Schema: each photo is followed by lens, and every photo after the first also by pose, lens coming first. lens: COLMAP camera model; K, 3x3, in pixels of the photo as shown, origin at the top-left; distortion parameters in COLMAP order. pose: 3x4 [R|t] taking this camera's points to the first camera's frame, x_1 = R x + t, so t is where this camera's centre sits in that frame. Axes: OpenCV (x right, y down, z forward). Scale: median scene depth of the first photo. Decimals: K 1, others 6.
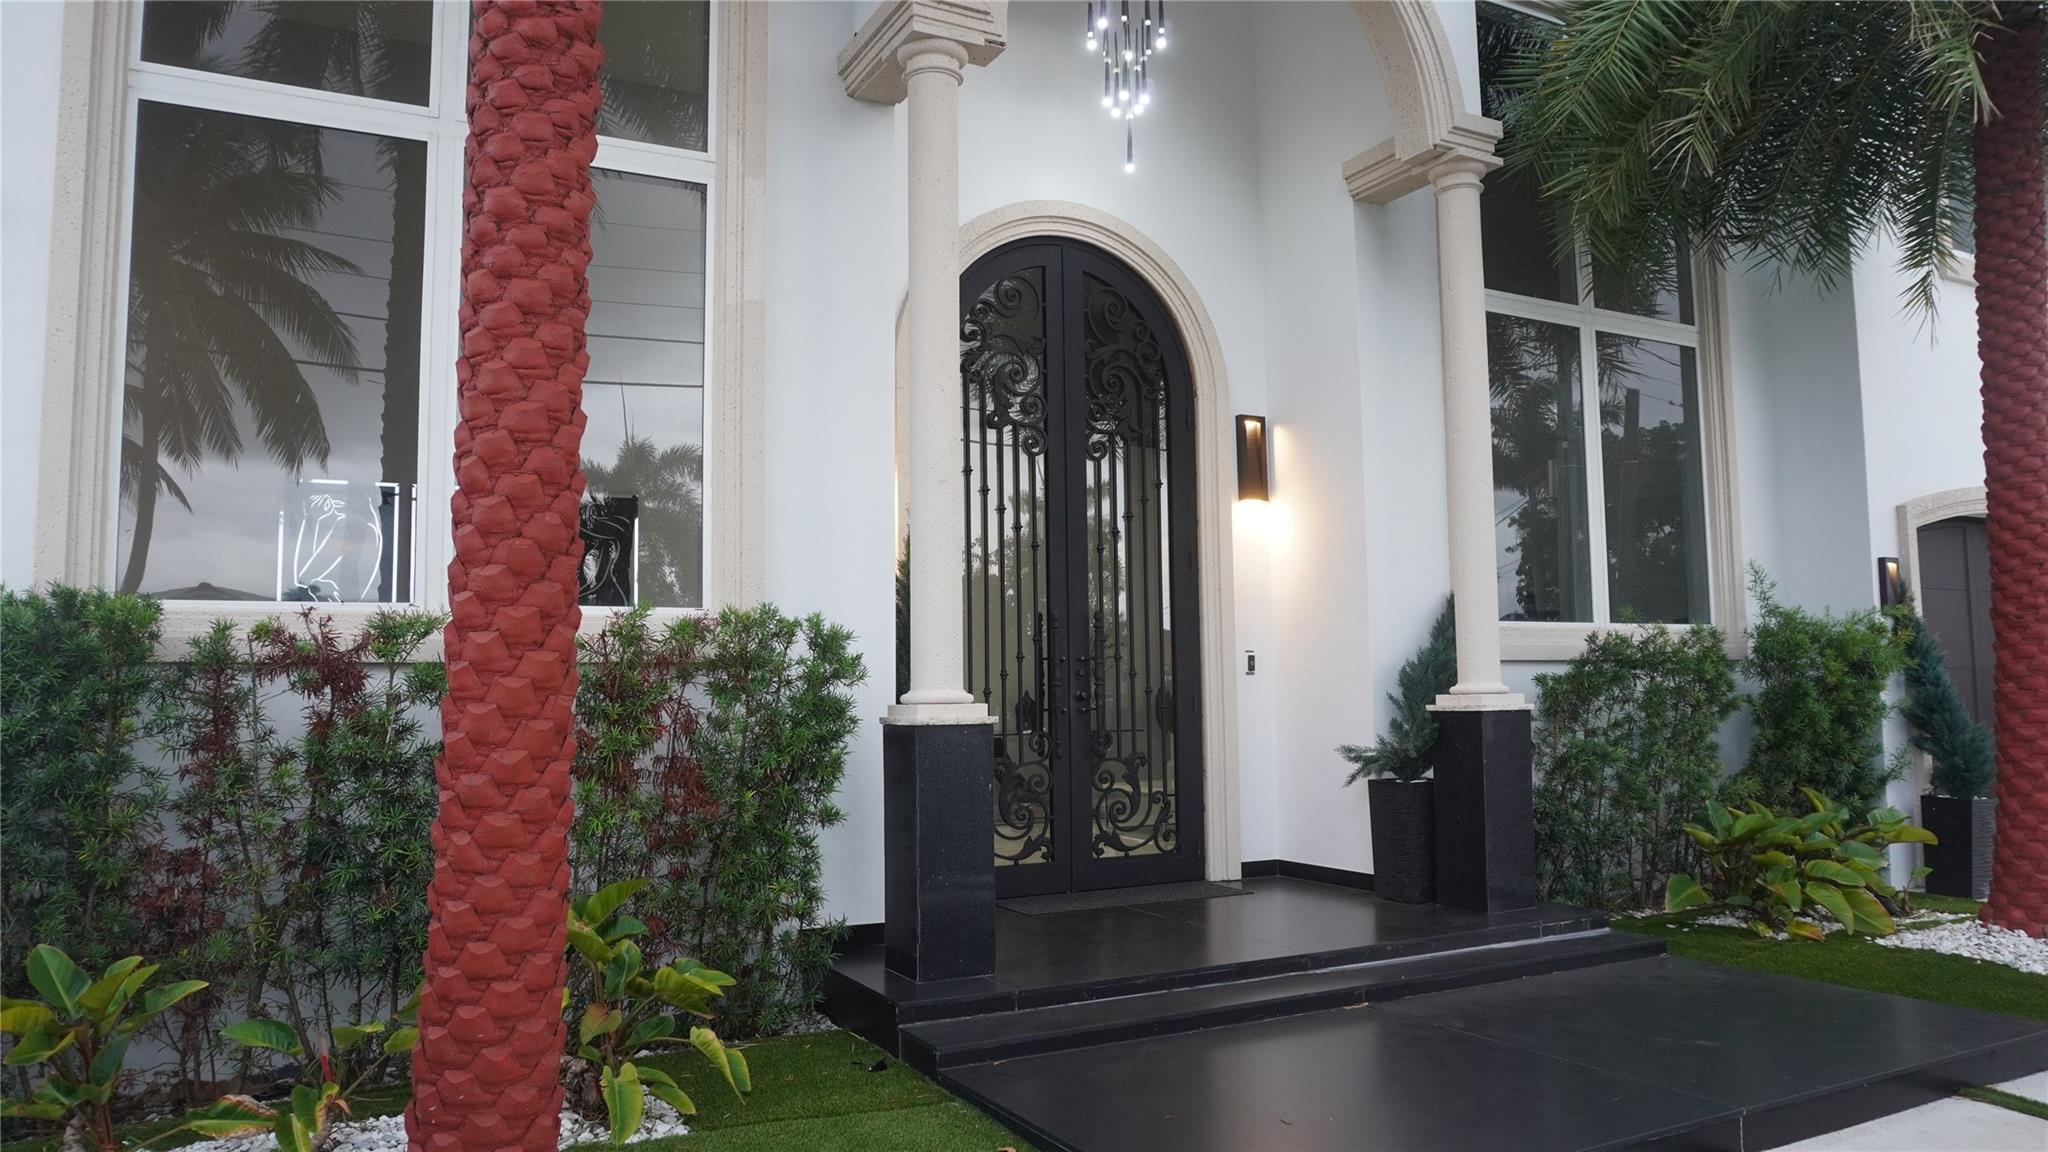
lens RADIAL K [[1370.5, 0, 1024.0], [0, 1370.5, 576.0], [0, 0, 1]] dist [-0.052780, 0.035254]
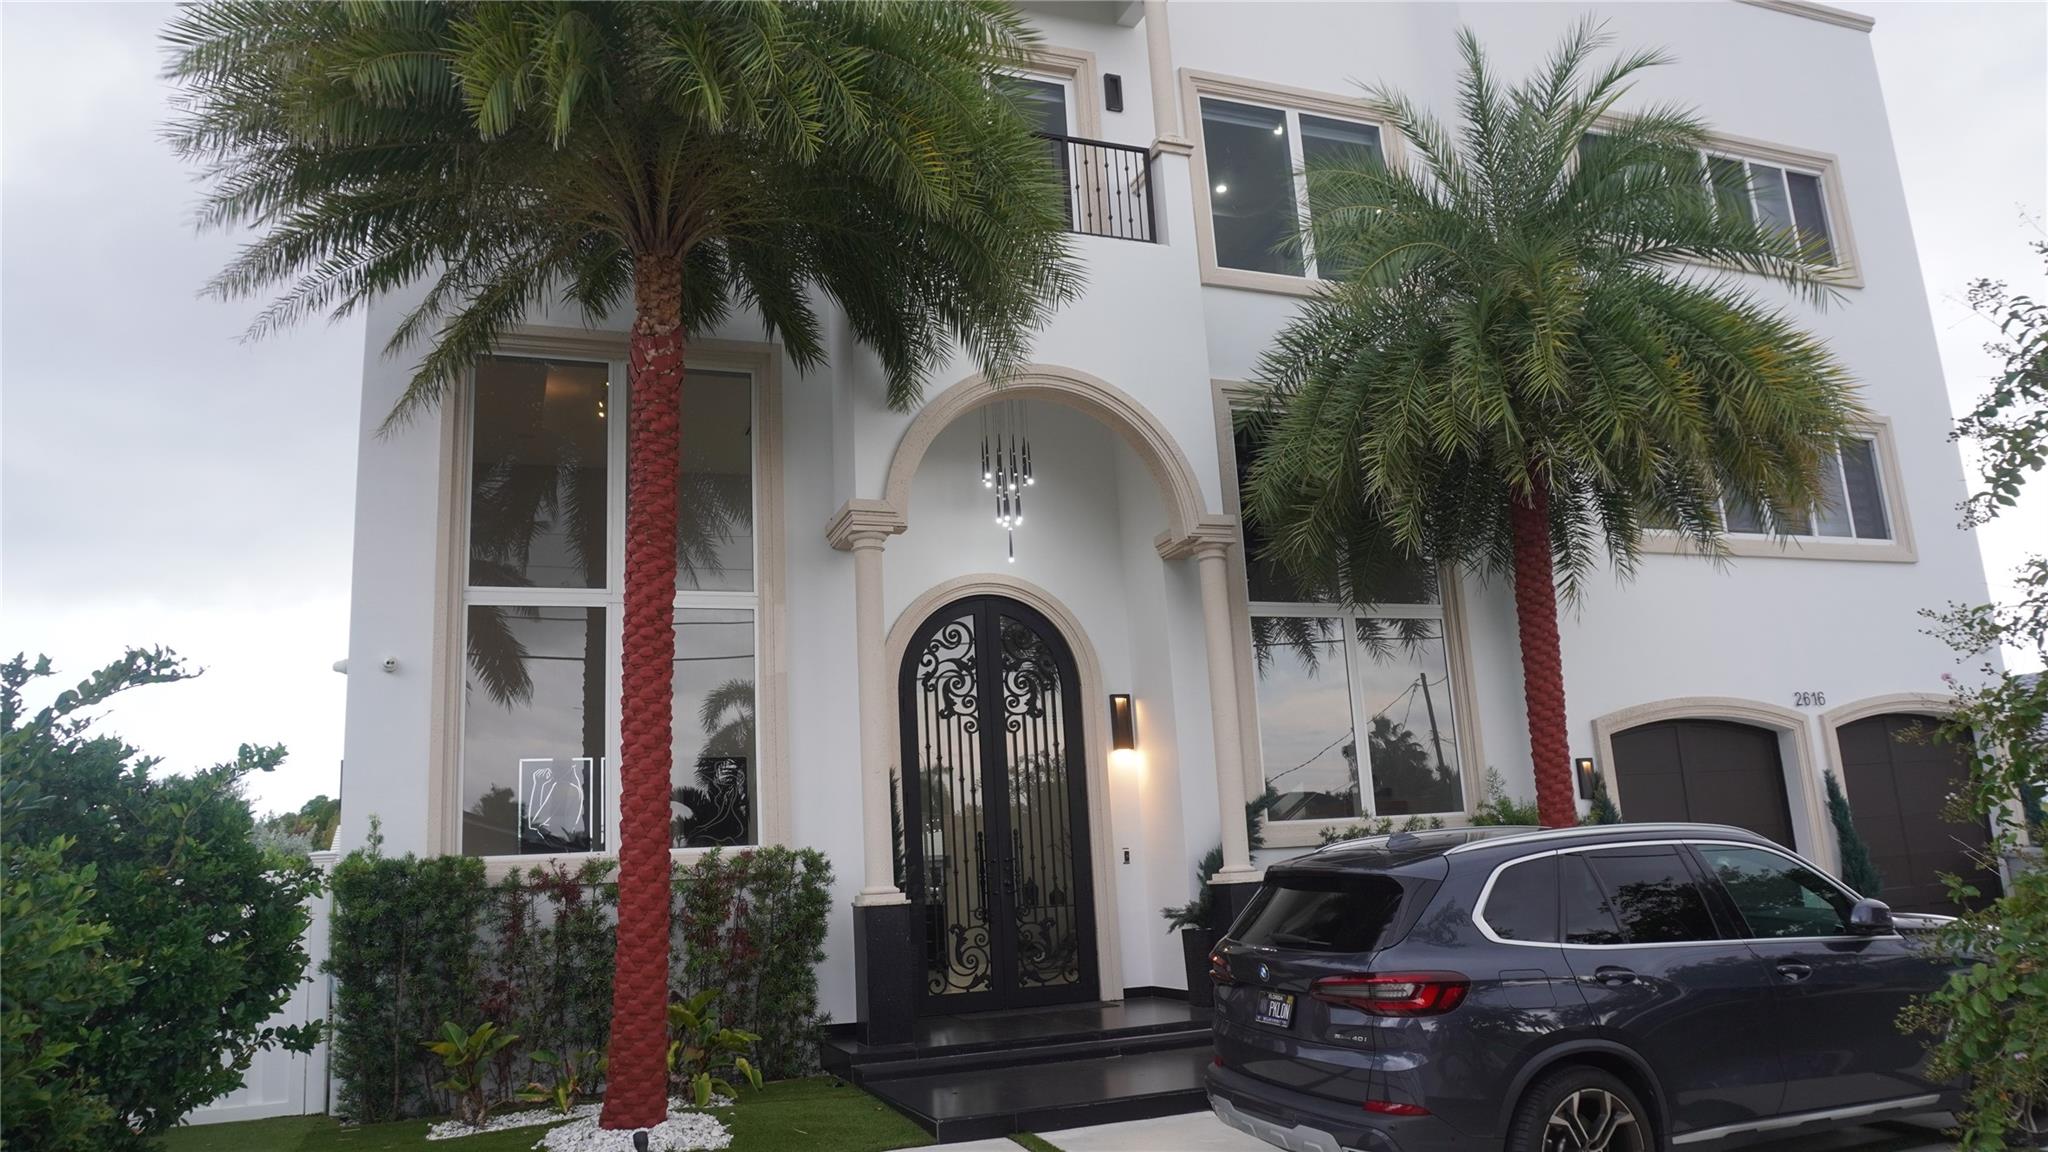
lens RADIAL K [[1404.5, 0, 1058.7], [0, 1404.5, 575.4], [0, 0, 1]] dist [-0.071425, 0.038327]
pose [[0.993123, -0.064214, -0.097894, 0.413832], [0.051993, 0.991088, -0.122646, -0.094034], [0.104897, 0.116712, 0.987611, -0.937488]]
